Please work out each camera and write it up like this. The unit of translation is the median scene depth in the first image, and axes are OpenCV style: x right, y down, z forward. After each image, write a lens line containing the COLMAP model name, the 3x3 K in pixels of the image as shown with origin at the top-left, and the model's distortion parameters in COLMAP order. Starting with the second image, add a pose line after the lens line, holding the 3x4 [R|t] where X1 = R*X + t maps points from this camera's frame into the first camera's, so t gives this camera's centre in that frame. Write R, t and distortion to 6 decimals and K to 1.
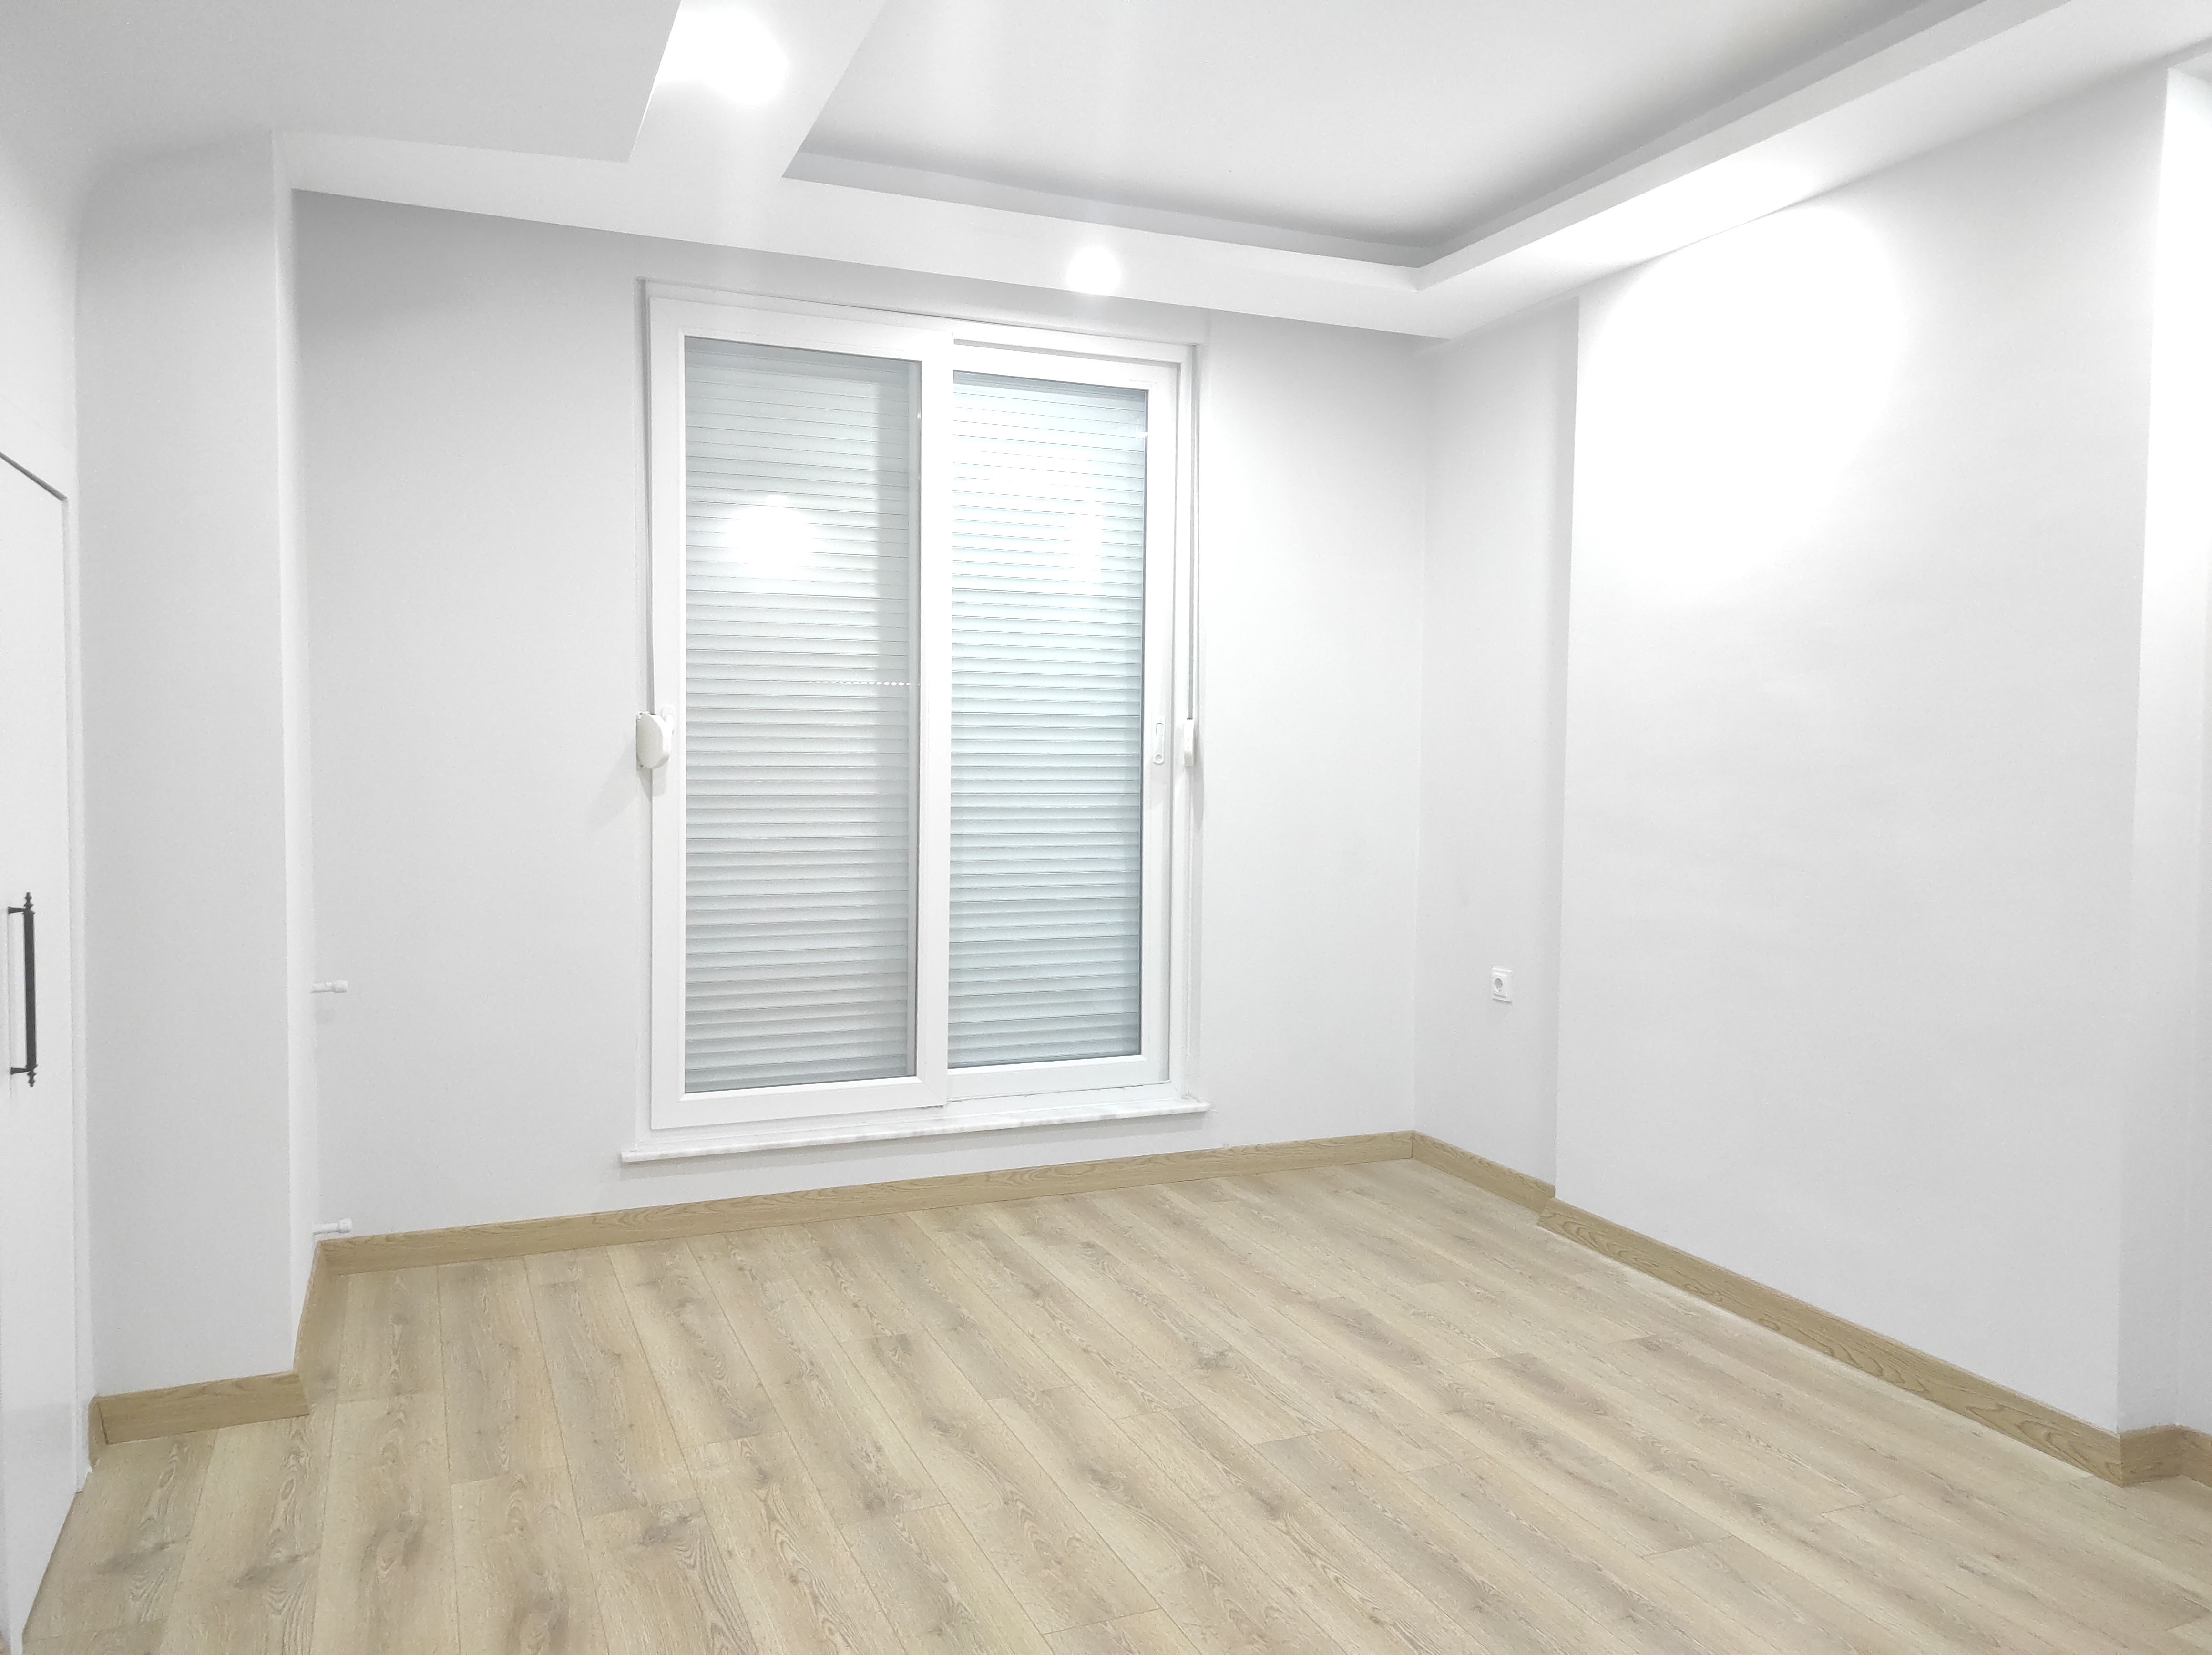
lens RADIAL K [[1631.8, 0, 1149.2], [0, 1631.8, 823.8], [0, 0, 1]] dist [0.061724, -0.036667]
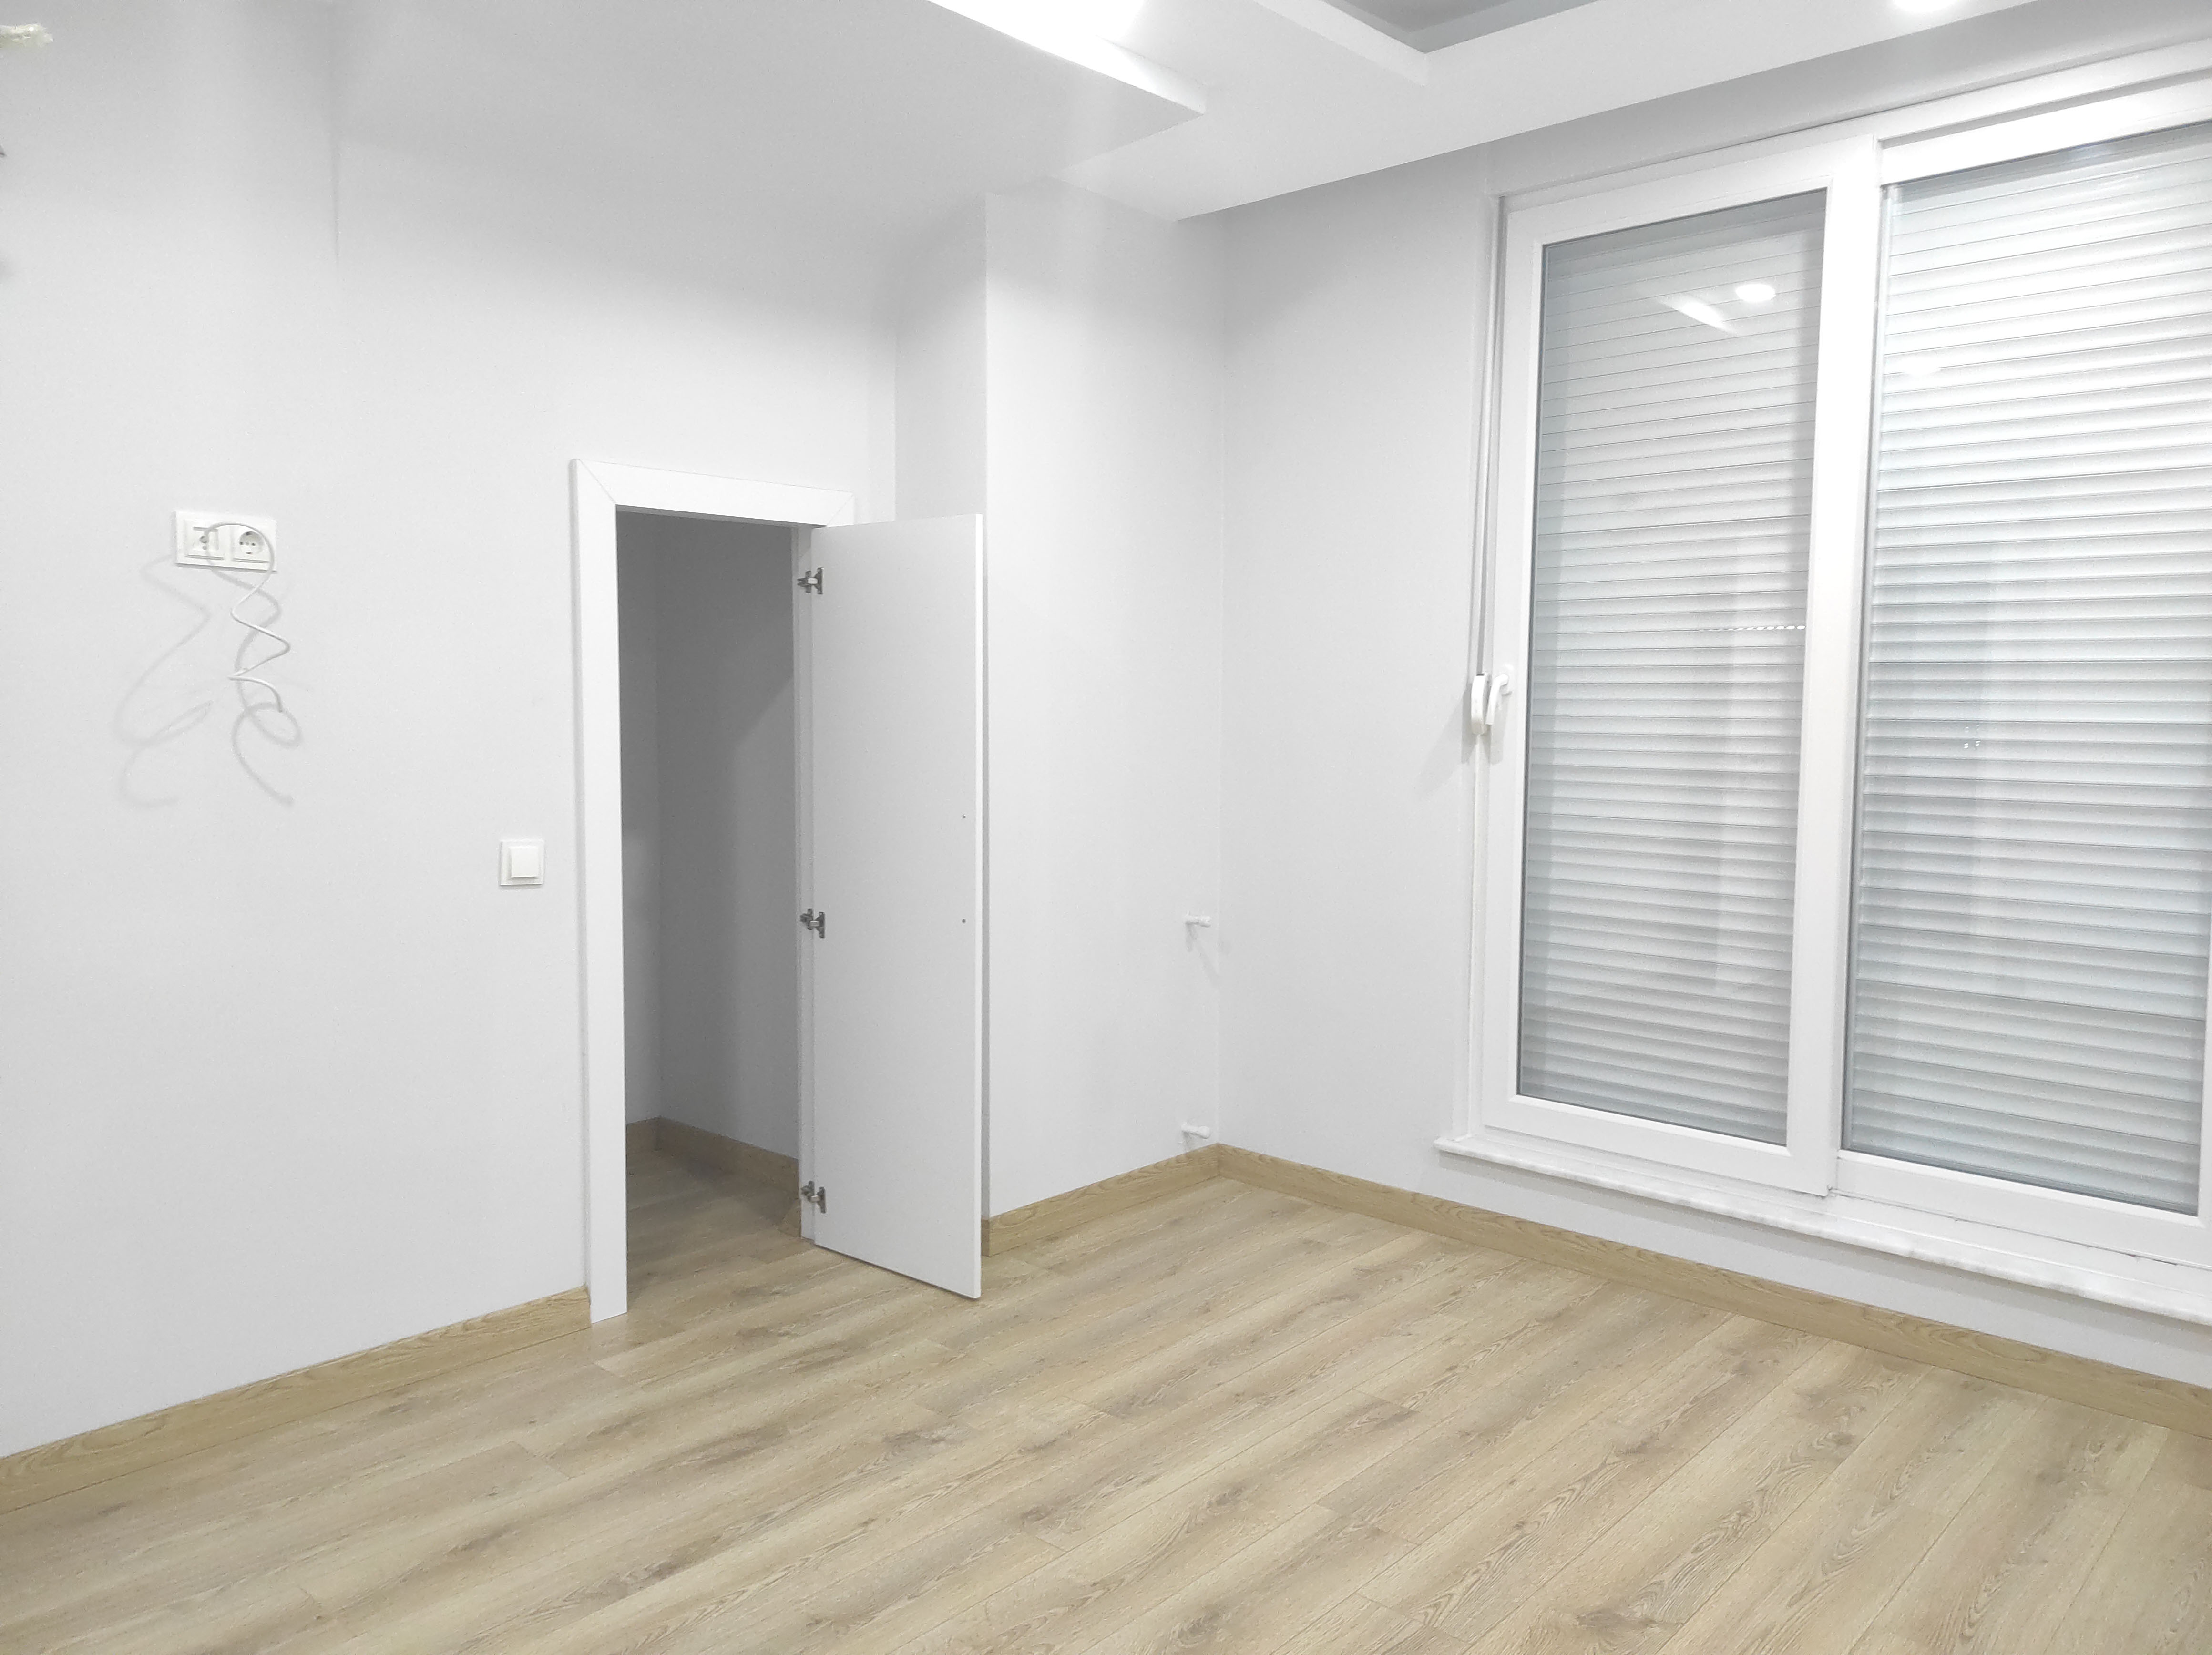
lens RADIAL K [[1631.8, 0, 1085.3], [0, 1631.8, 821.1], [0, 0, 1]] dist [0.061724, -0.036667]
pose [[0.418794, 0.063613, -0.905850, 0.462703], [-0.054791, 0.997496, 0.044717, -0.013913], [0.906427, 0.030905, 0.421231, 0.436846]]
